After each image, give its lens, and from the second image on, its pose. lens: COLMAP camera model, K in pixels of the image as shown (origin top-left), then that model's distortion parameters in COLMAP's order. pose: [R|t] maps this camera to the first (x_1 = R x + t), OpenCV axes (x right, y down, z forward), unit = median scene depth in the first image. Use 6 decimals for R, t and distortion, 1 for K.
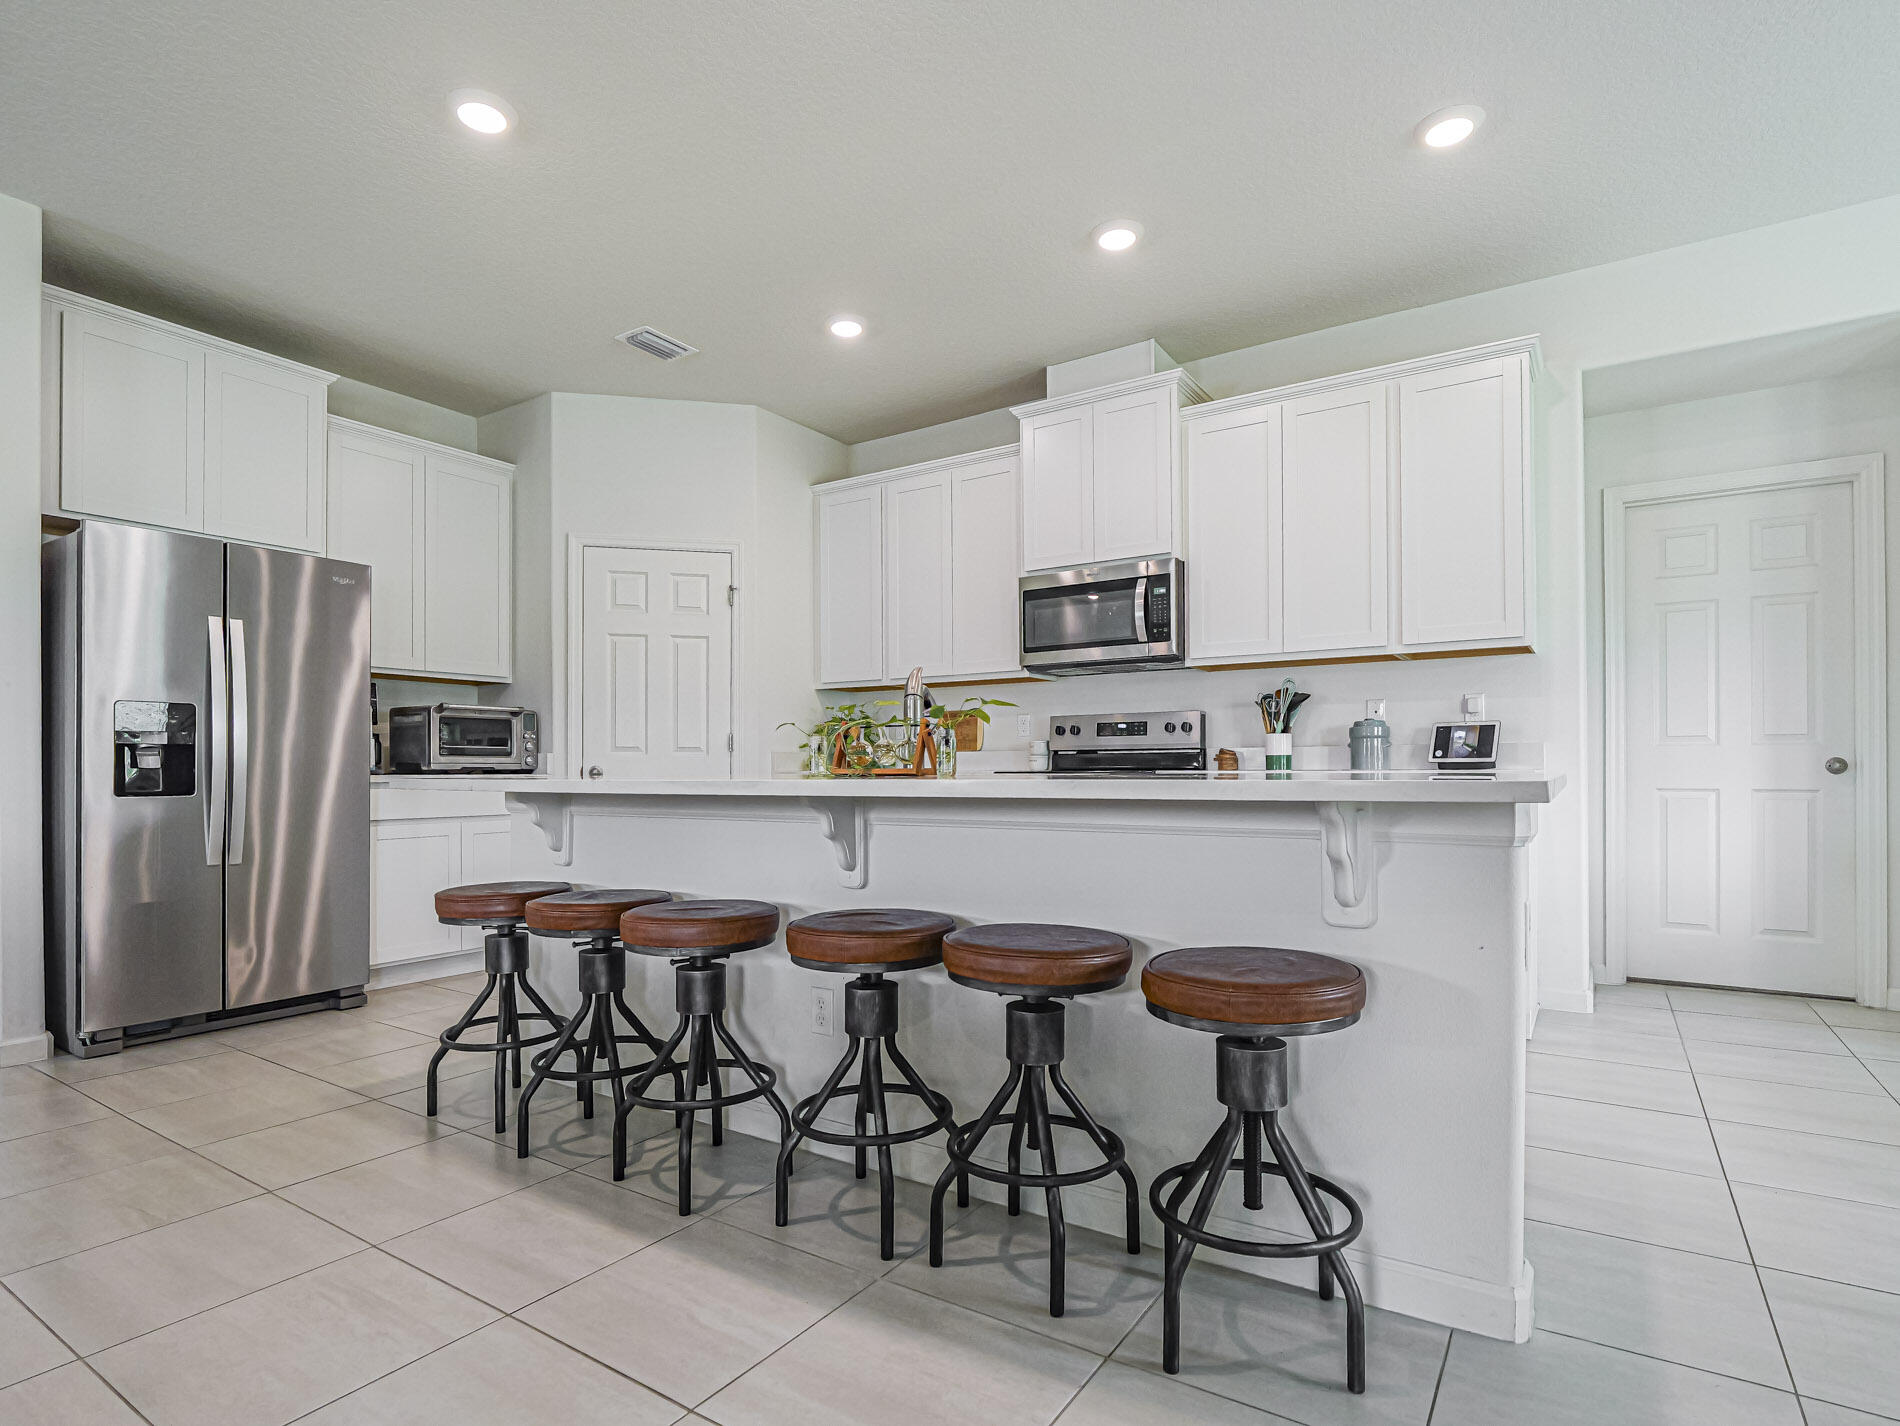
lens RADIAL K [[973.1, 0, 960.0], [0, 973.1, 763.9], [0, 0, 1]] dist [-0.001777, -0.004046]
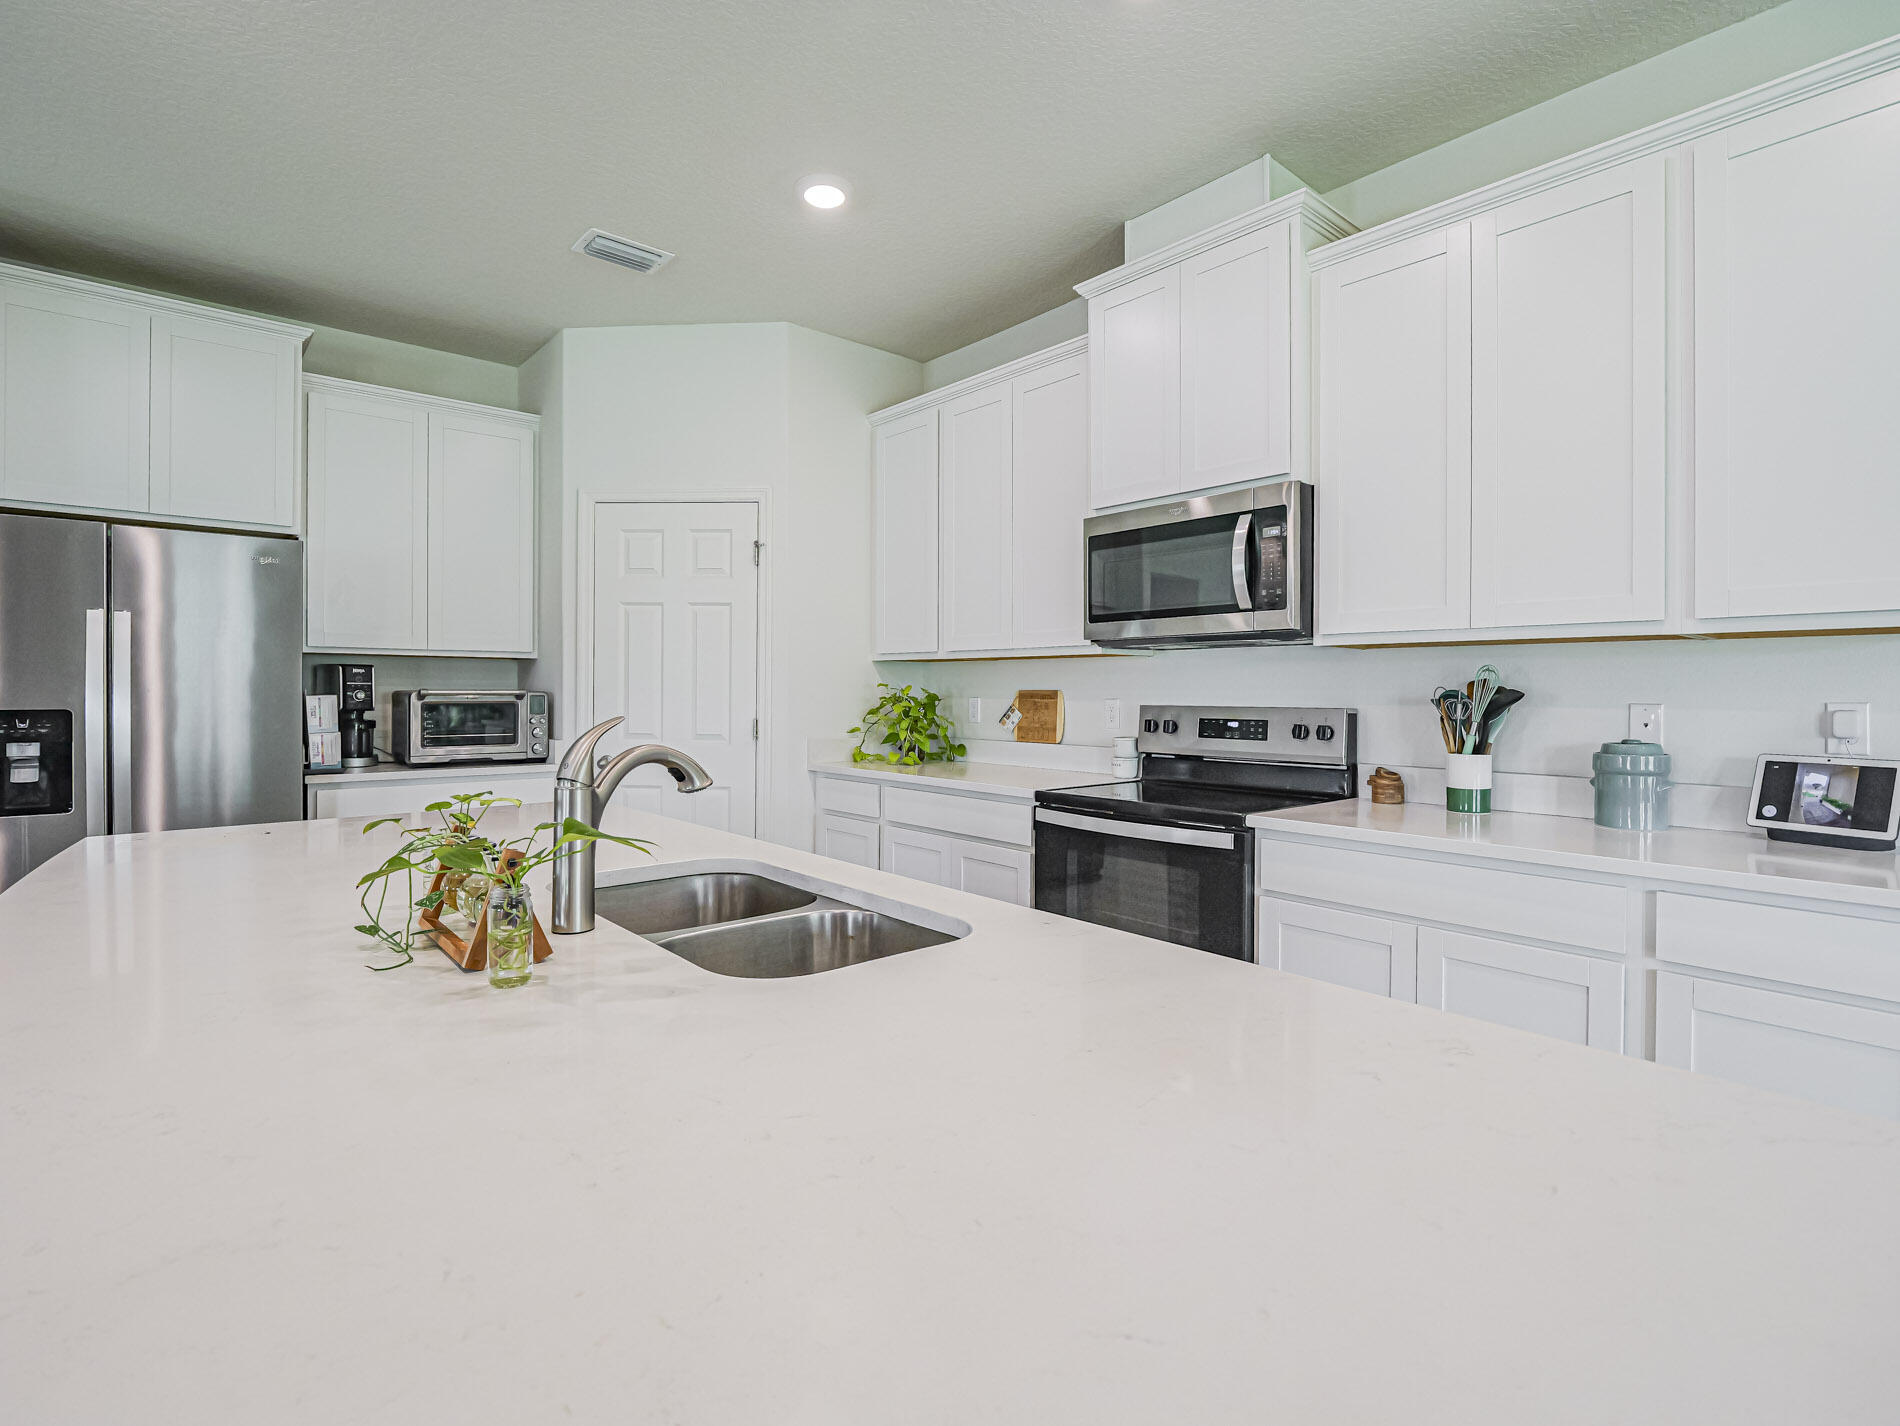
lens RADIAL K [[922.9, 0, 954.4], [0, 922.9, 694.5], [0, 0, 1]] dist [-0.009097, -0.002751]
pose [[0.960473, 0.010999, -0.278155, 0.169568], [-0.008485, 0.999912, 0.010241, -0.070485], [0.278243, -0.007476, 0.960482, 0.330213]]
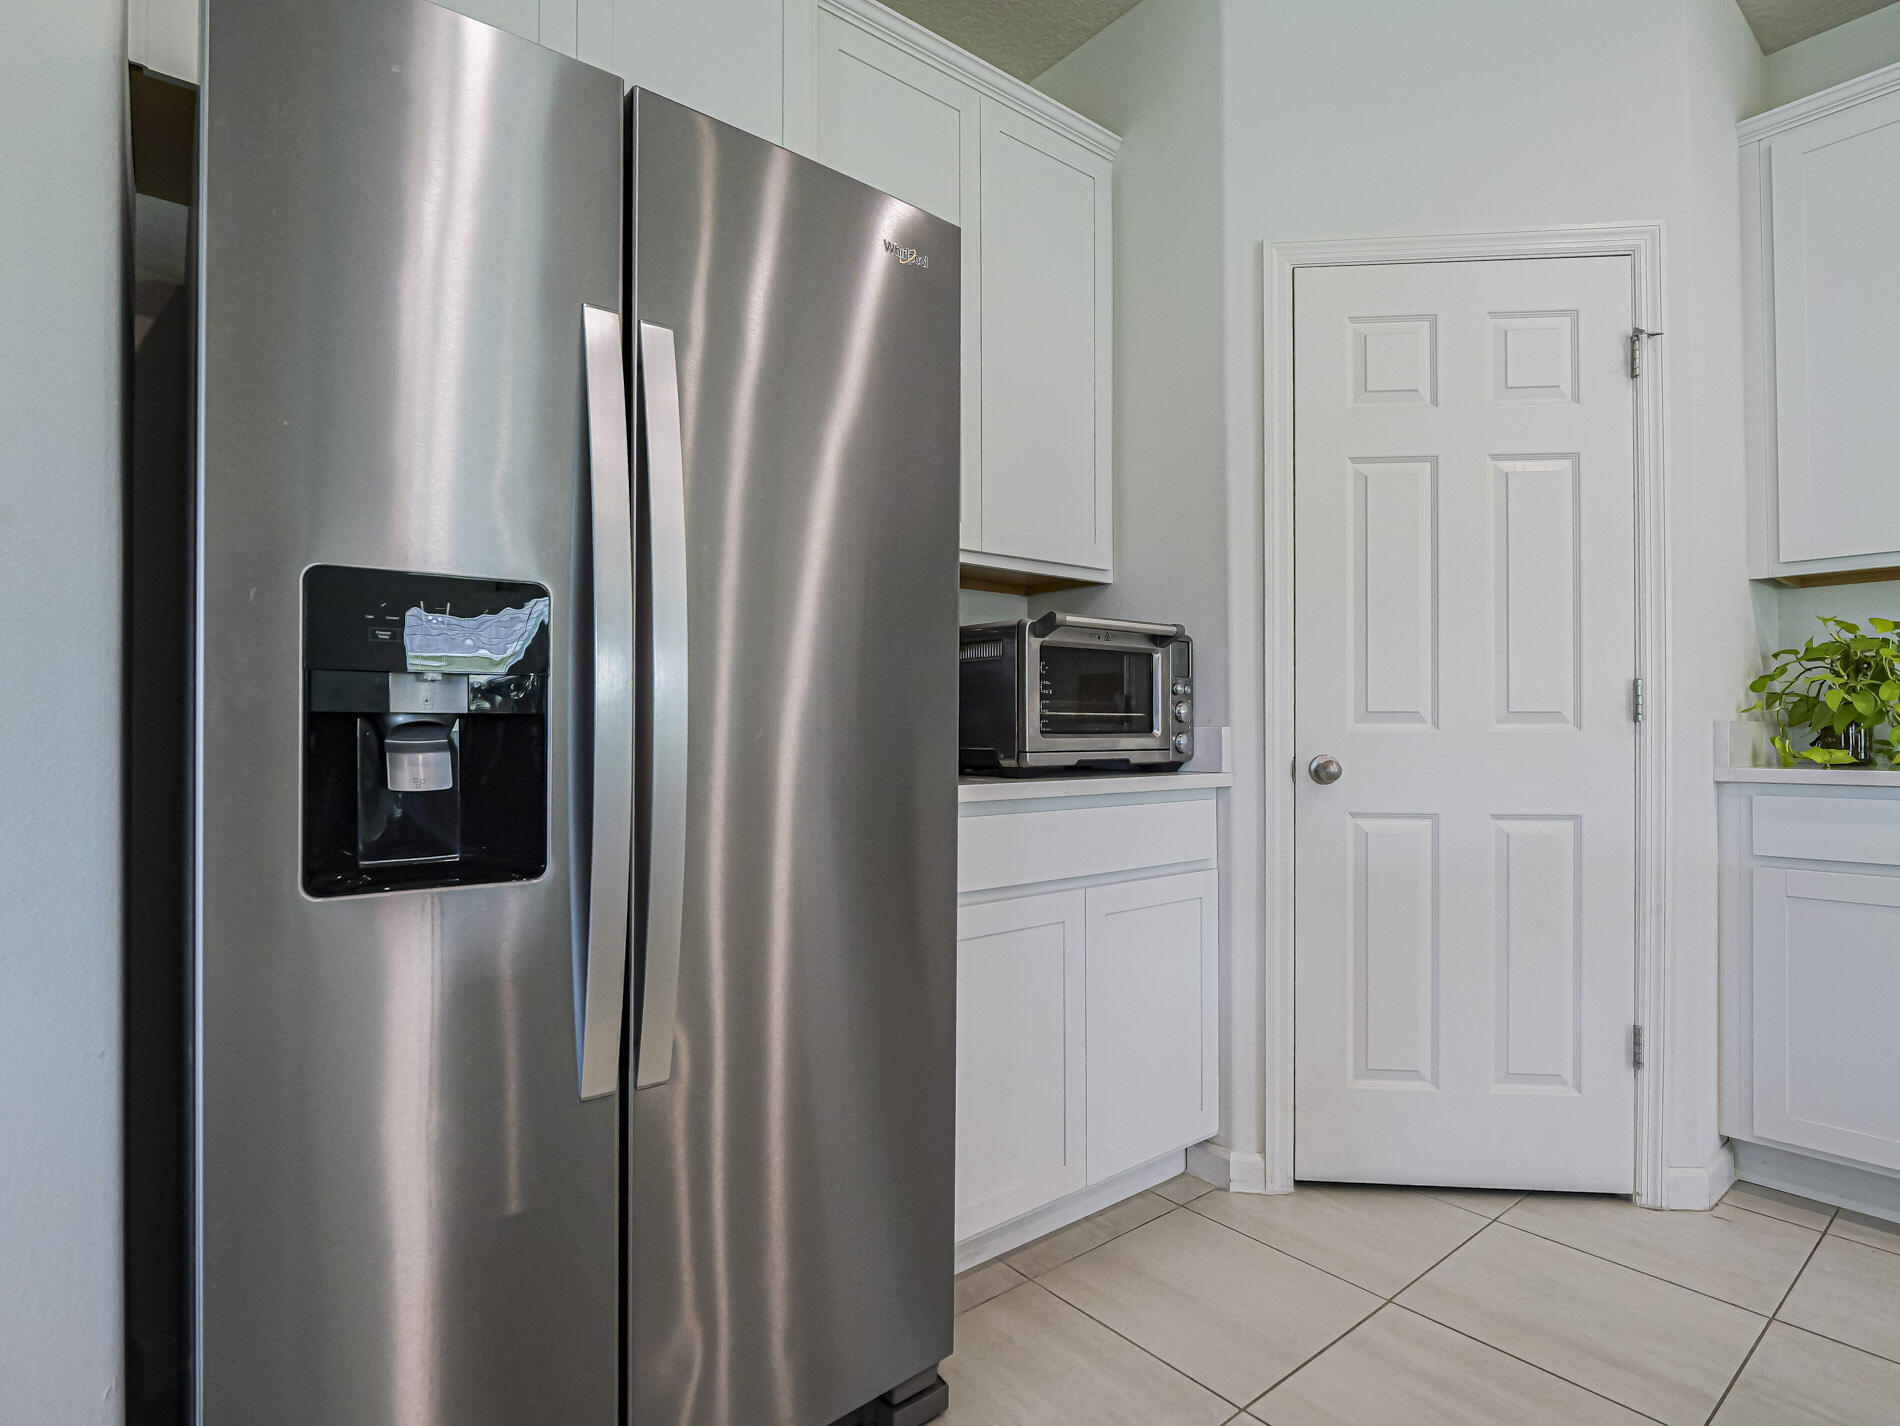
lens RADIAL K [[973.1, 0, 945.3], [0, 973.1, 722.5], [0, 0, 1]] dist [-0.001777, -0.004046]
pose [[0.949898, -0.003086, -0.312544, -0.444859], [0.001163, 0.999979, -0.006338, -0.011555], [0.312557, 0.005657, 0.949882, 0.580877]]
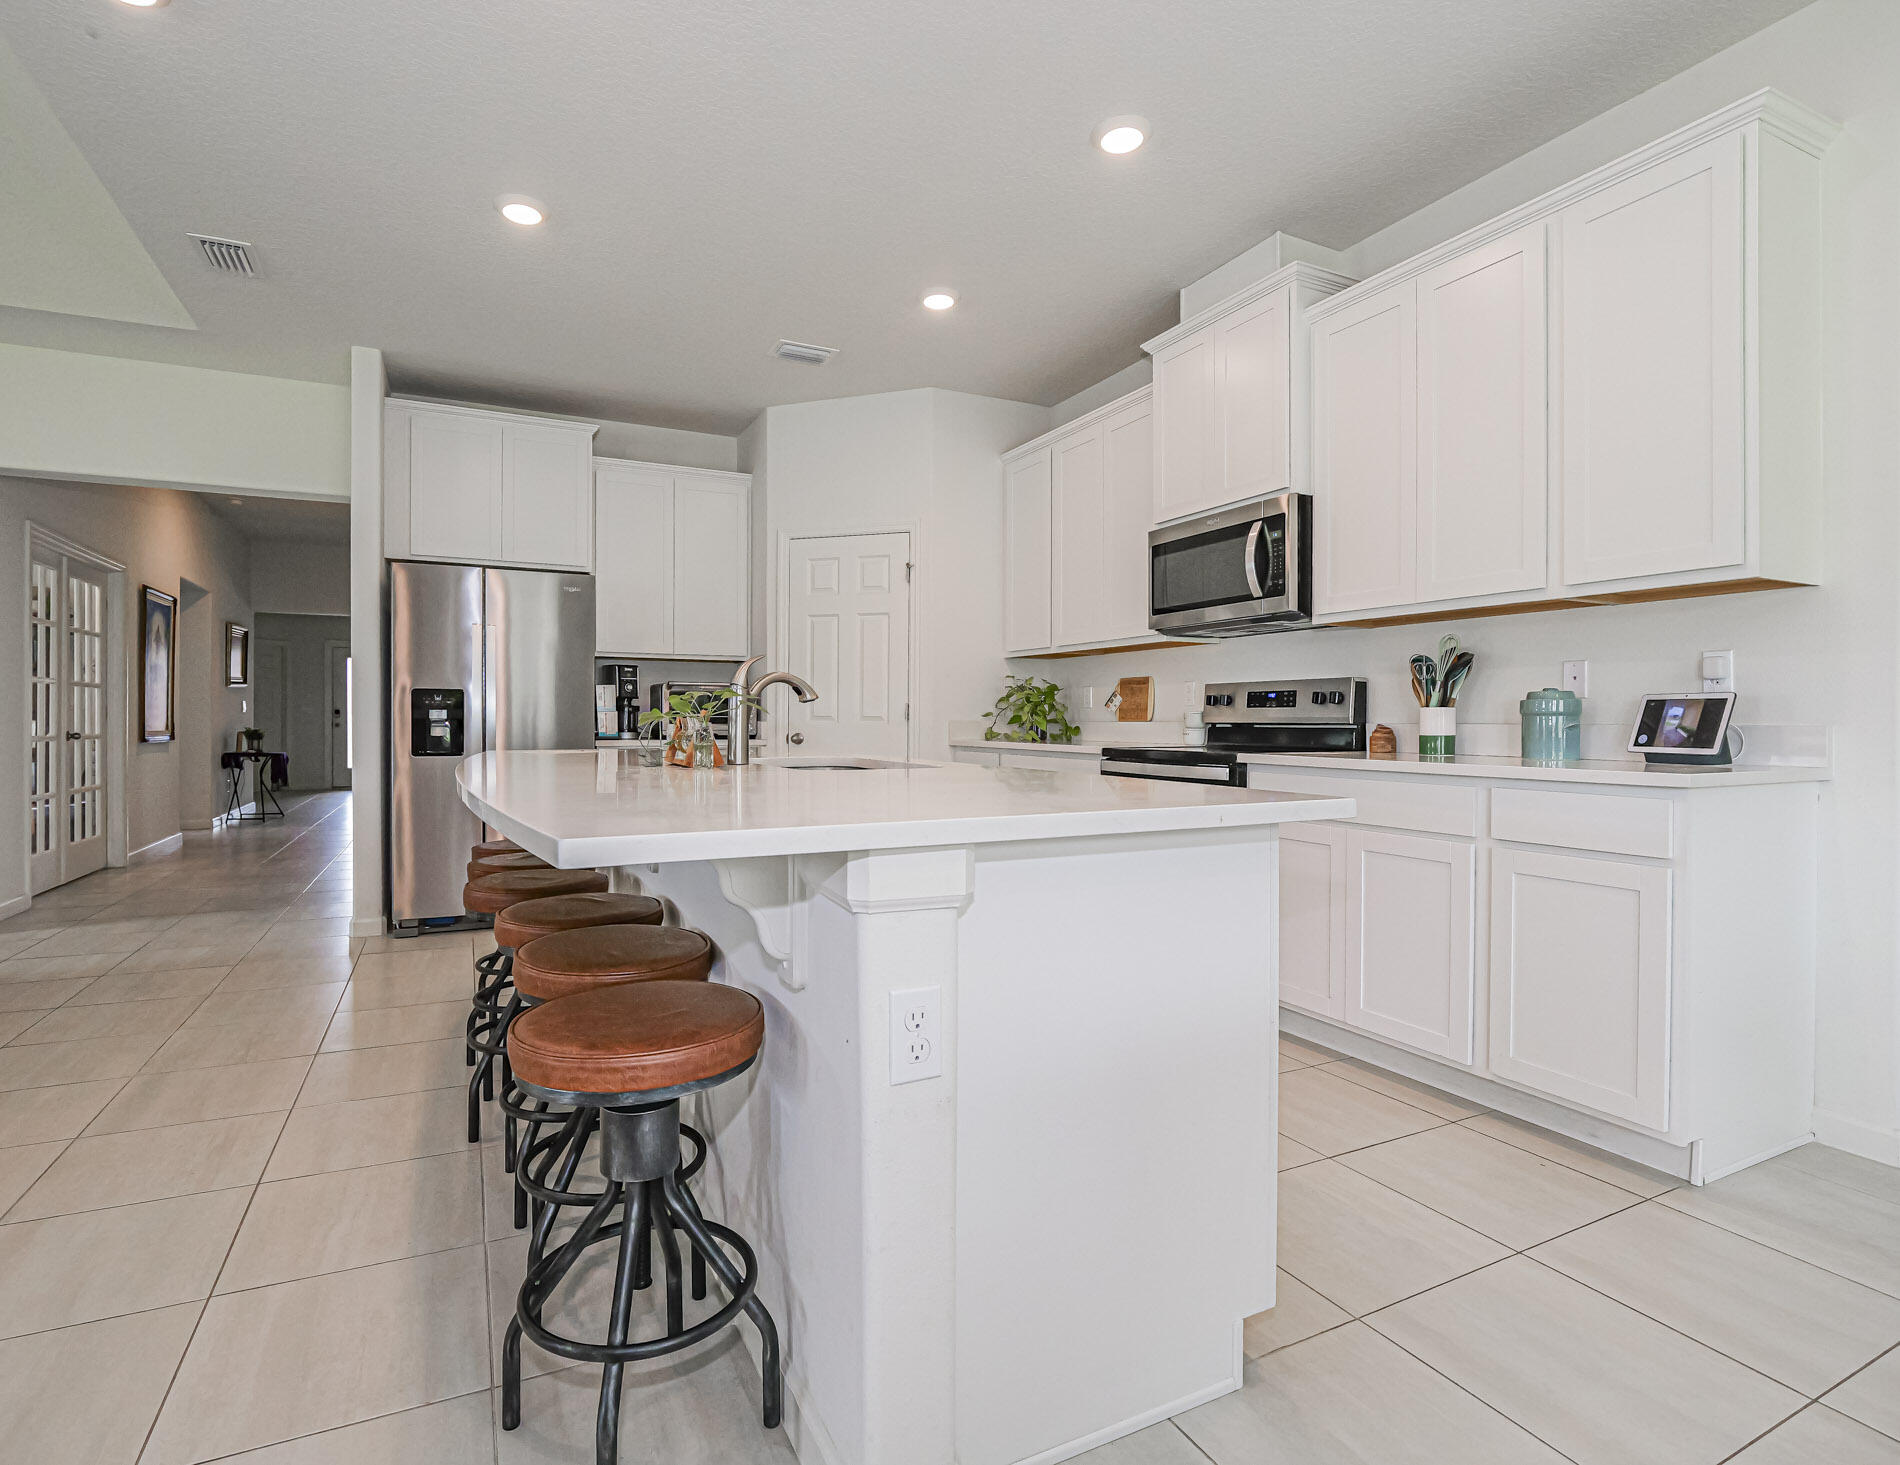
lens RADIAL K [[954.9, 0, 929.2], [0, 954.9, 718.8], [0, 0, 1]] dist [-0.003251, -0.002428]
pose [[0.855230, 0.007142, -0.518199, 0.366080], [-0.005099, 0.999973, 0.005366, -0.023449], [0.518223, -0.001947, 0.855243, 0.147767]]
